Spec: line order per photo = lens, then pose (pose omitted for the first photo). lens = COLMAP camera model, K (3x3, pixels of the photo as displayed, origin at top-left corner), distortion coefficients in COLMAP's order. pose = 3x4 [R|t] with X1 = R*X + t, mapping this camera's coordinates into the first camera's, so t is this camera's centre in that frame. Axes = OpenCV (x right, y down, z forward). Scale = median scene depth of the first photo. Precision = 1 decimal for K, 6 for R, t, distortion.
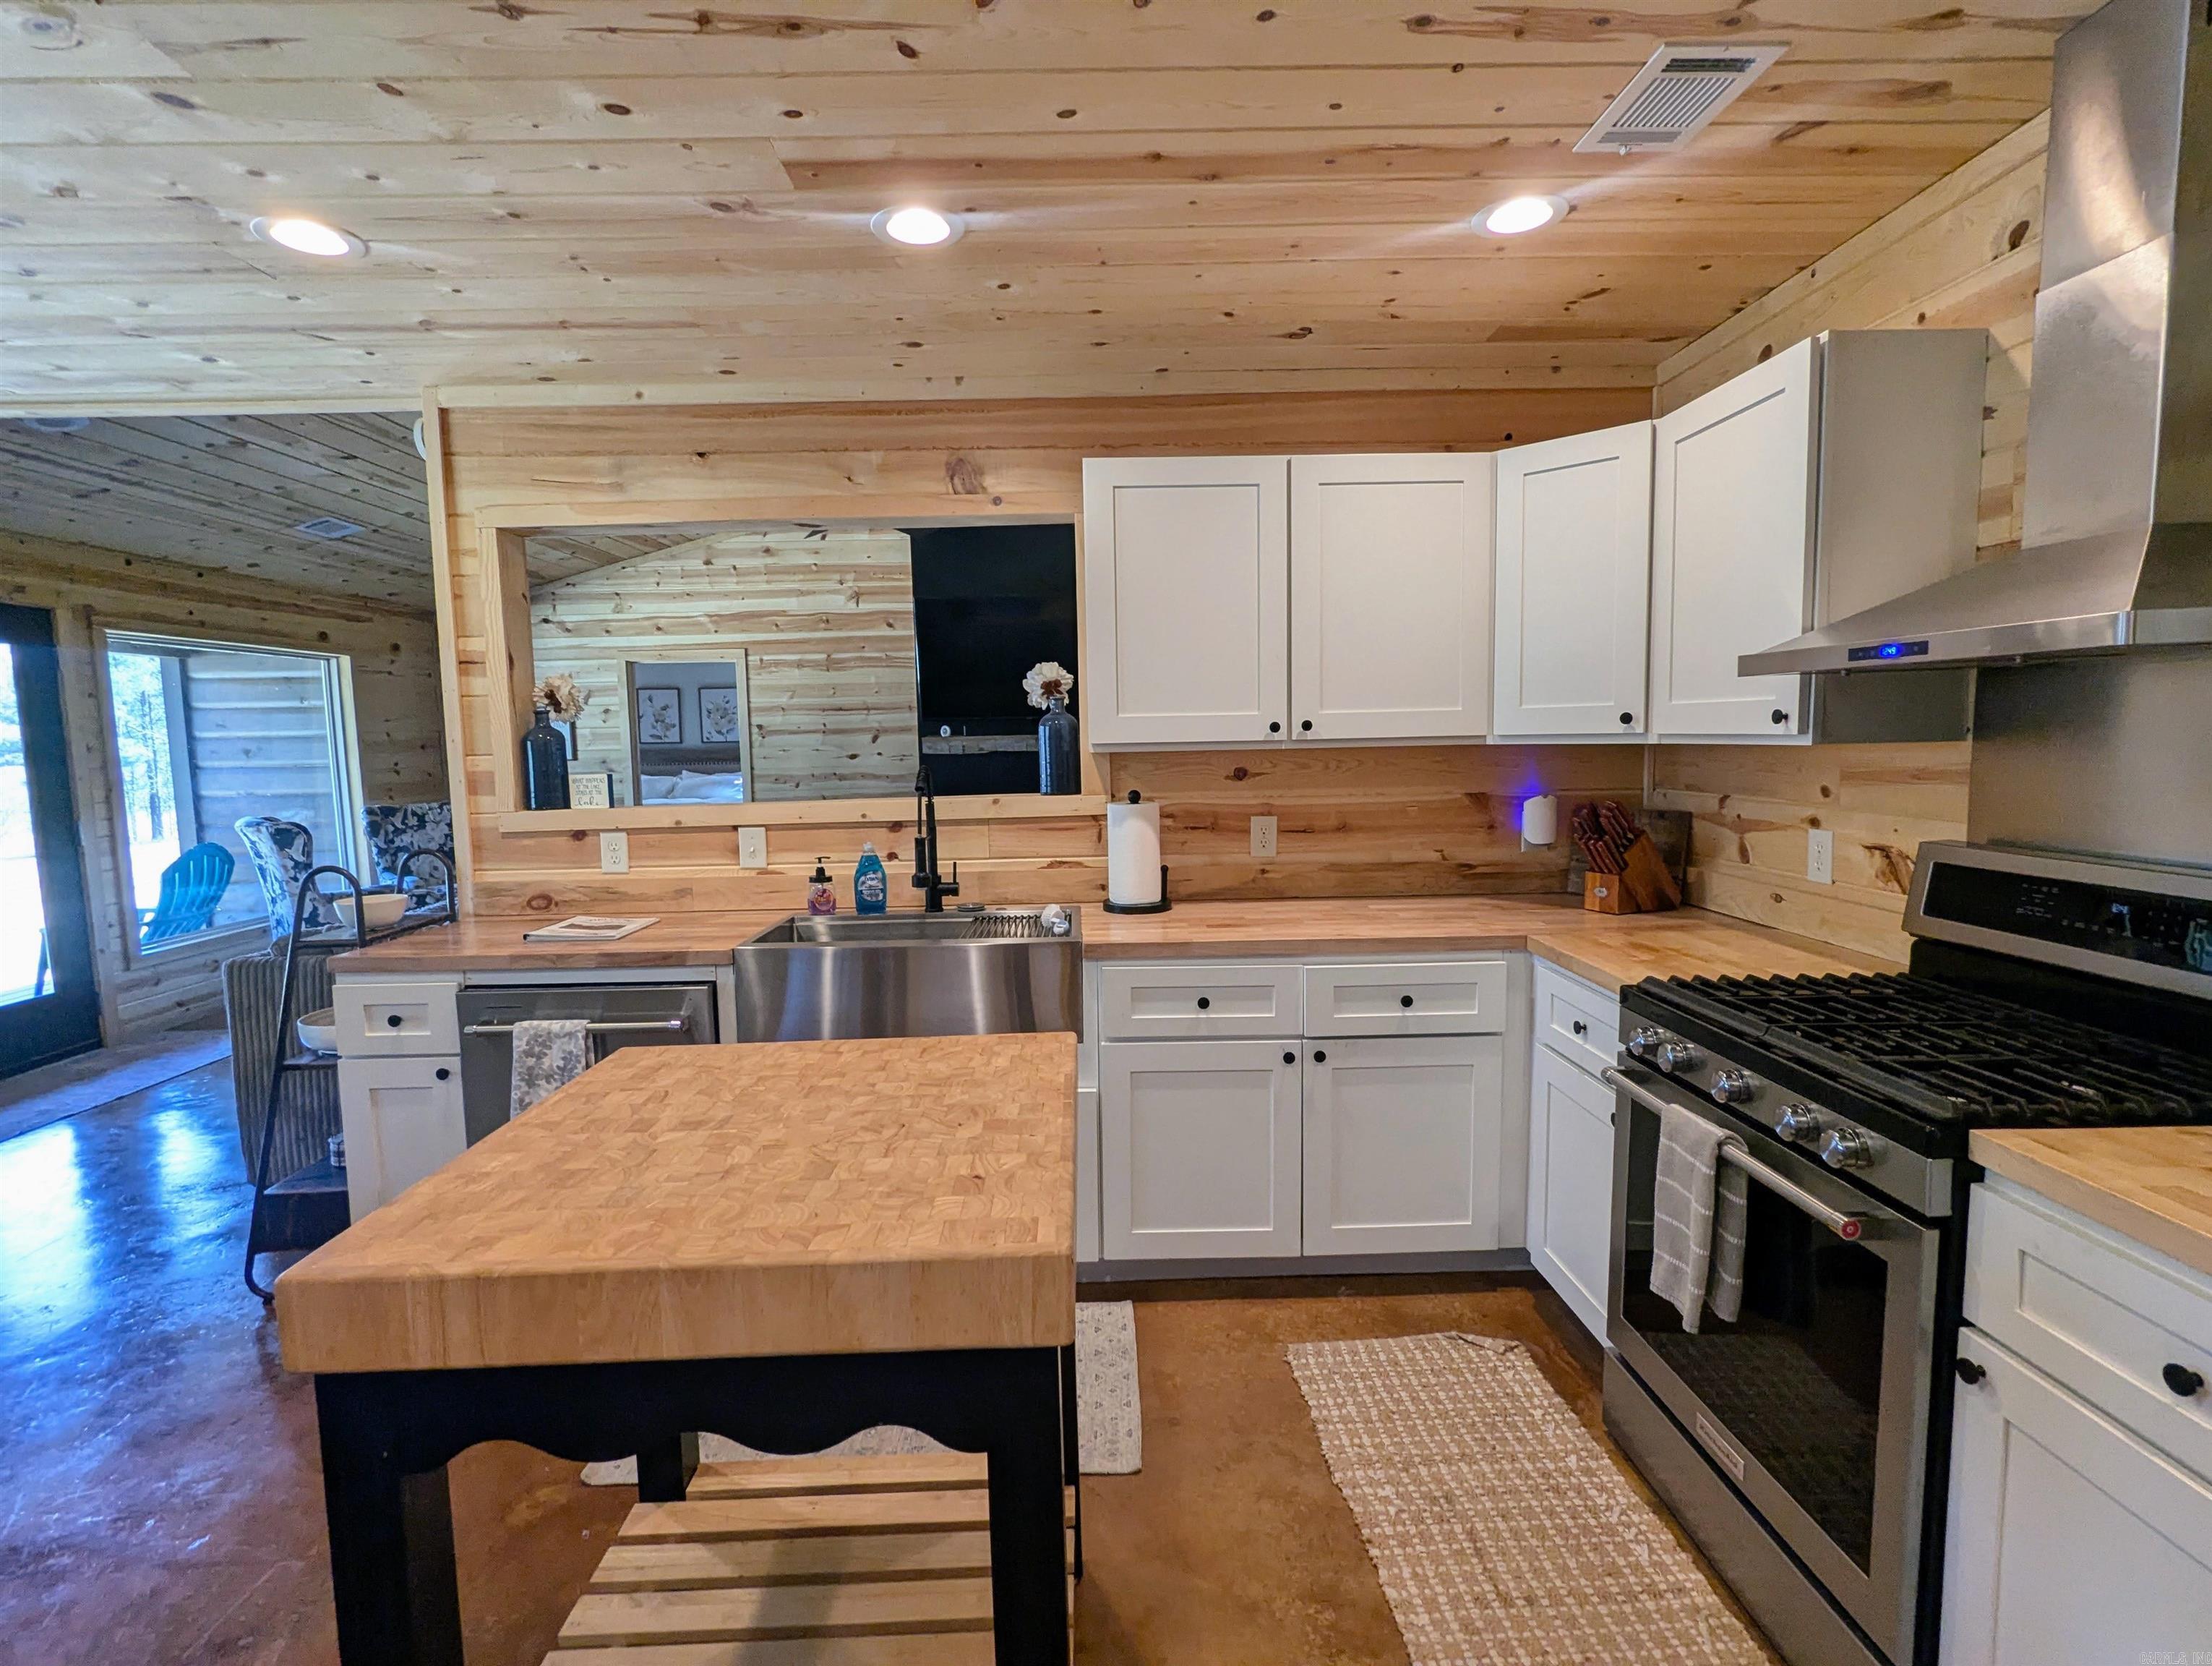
lens RADIAL K [[1054.7, 0, 1100.2], [0, 1054.7, 836.2], [0, 0, 1]] dist [-0.002649, 0.002008]
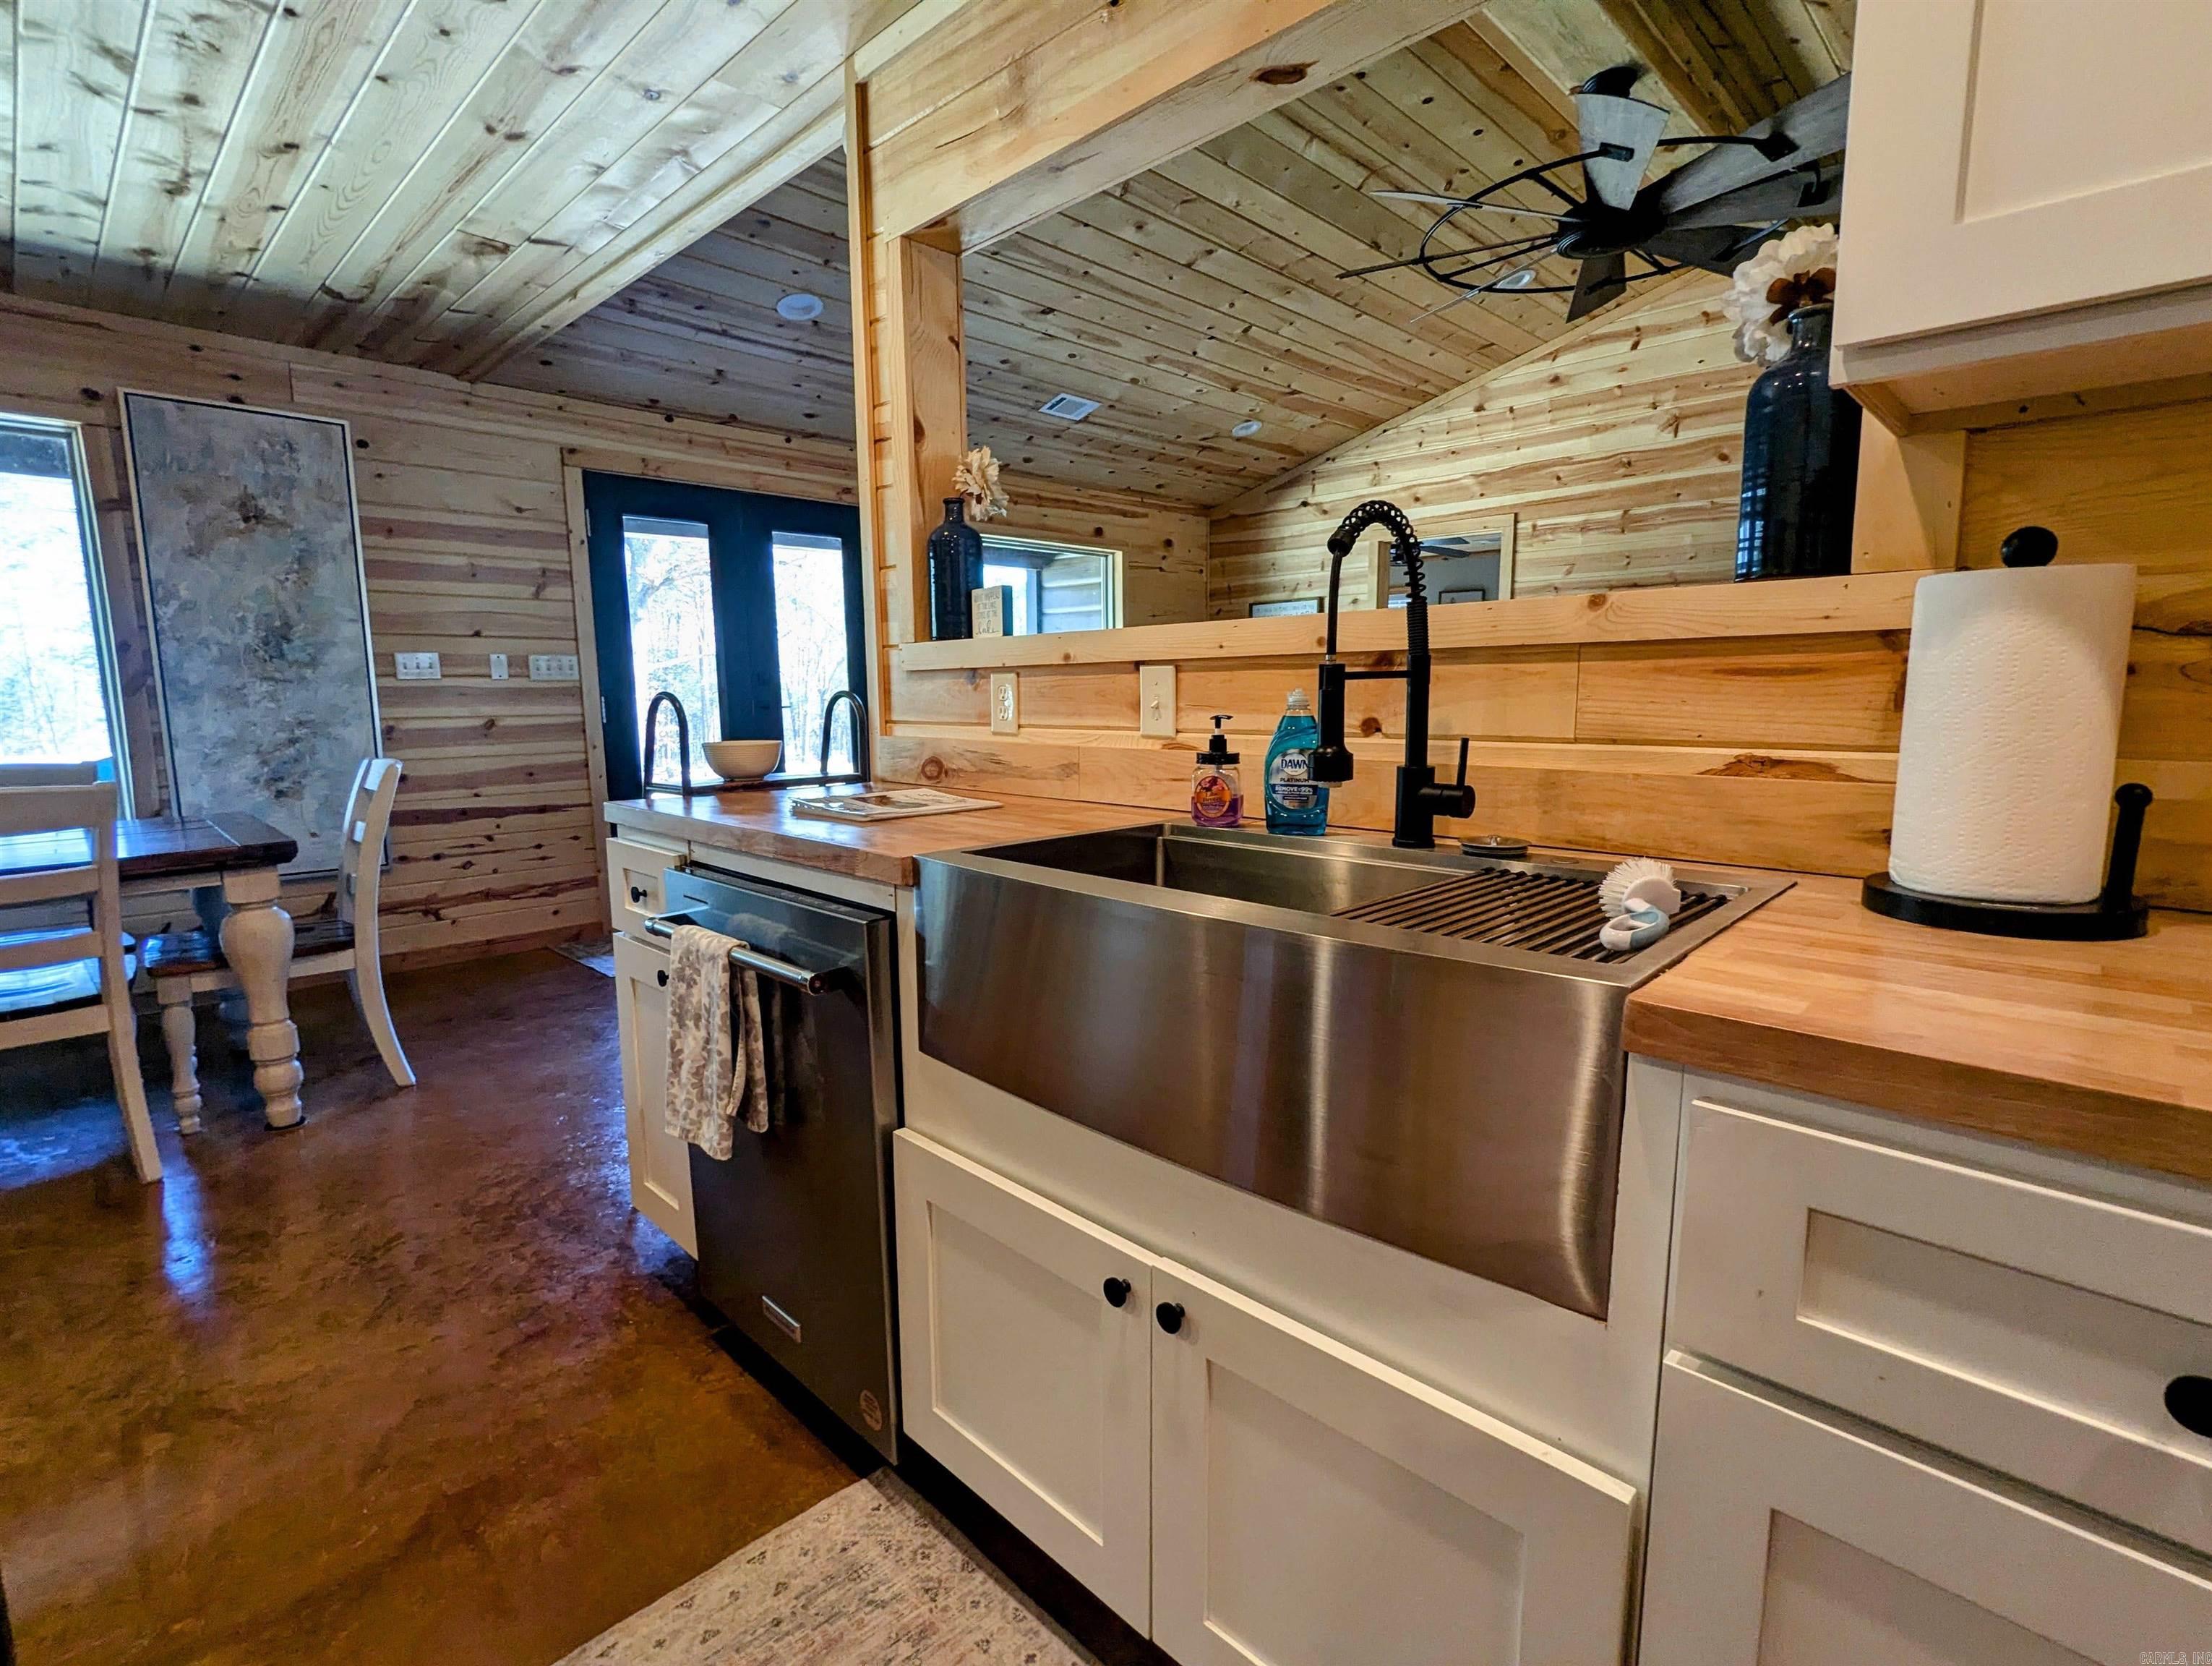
lens RADIAL K [[1054.7, 0, 1101.3], [0, 1054.7, 830.9], [0, 0, 1]] dist [-0.002649, 0.002008]
pose [[0.703646, 0.110929, -0.701838, 0.063474], [-0.072495, 0.993792, 0.084392, 0.034797], [0.706843, -0.008502, 0.707319, 0.560386]]
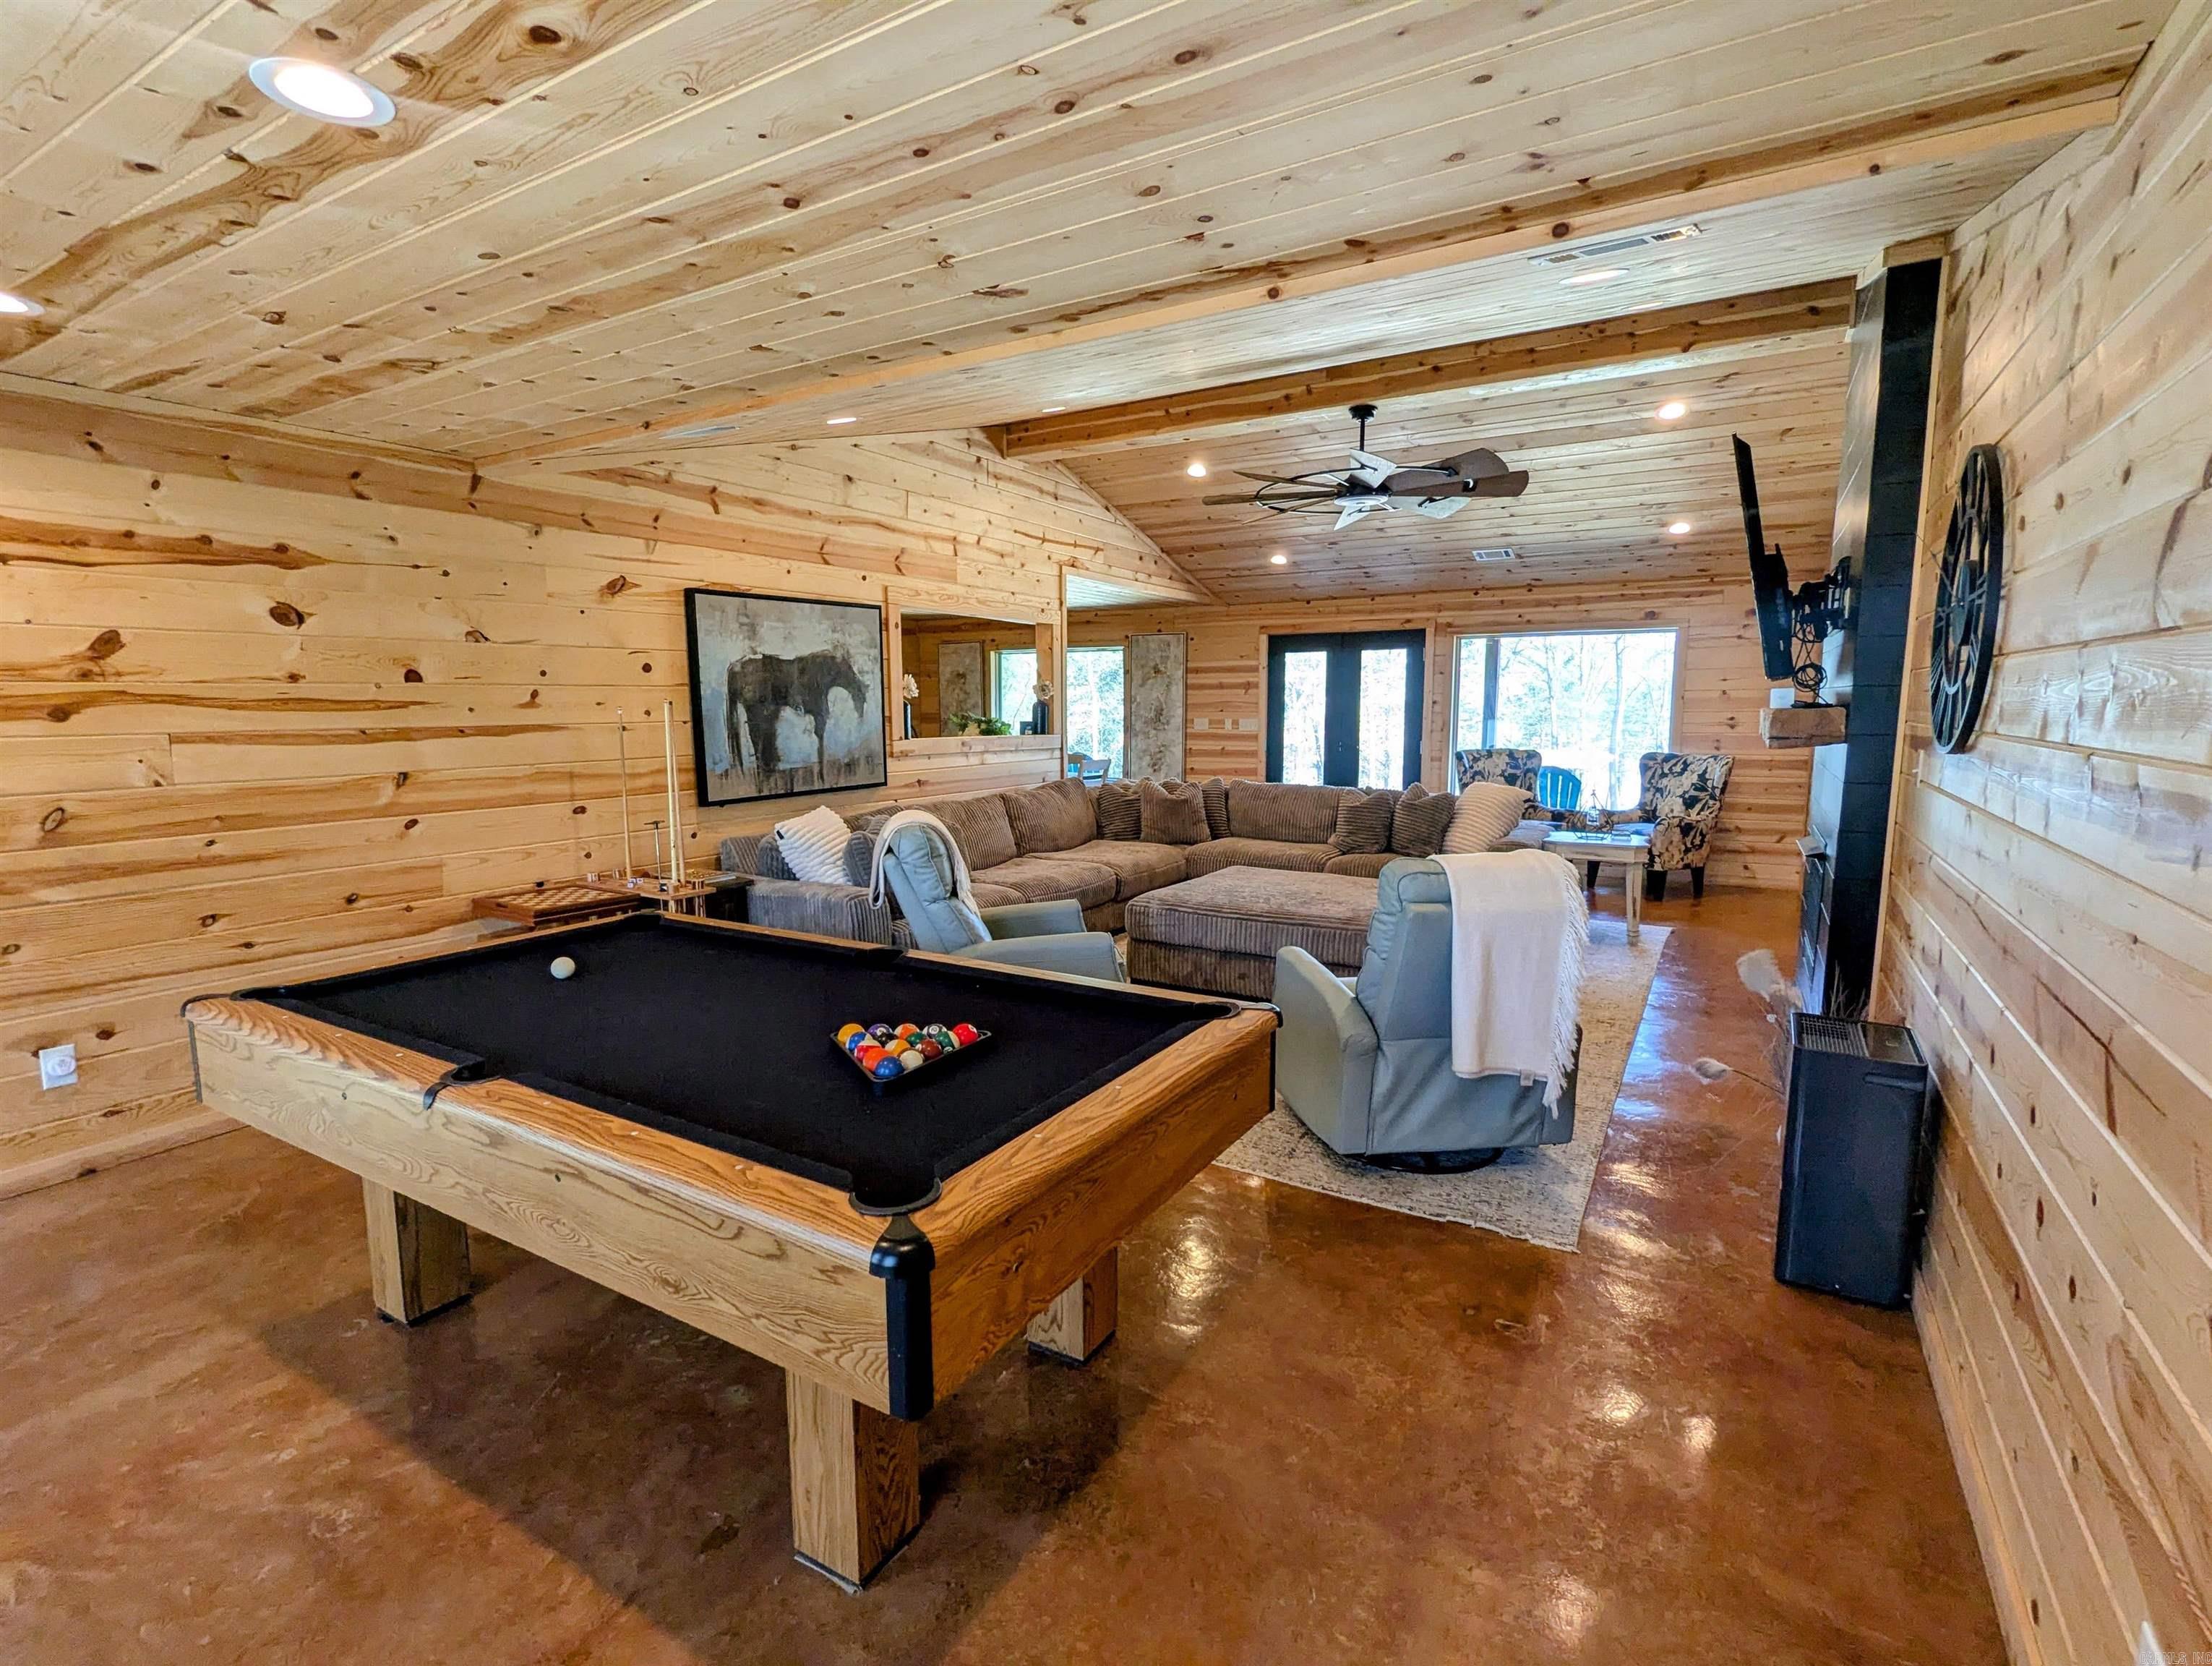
lens RADIAL K [[1054.7, 0, 1097.1], [0, 1054.7, 834.7], [0, 0, 1]] dist [-0.002649, 0.002008]
pose [[-0.533512, 0.127252, -0.836165, 1.512087], [-0.065955, 0.979347, 0.191125, -0.278534], [0.843217, 0.157117, -0.514101, 2.430117]]
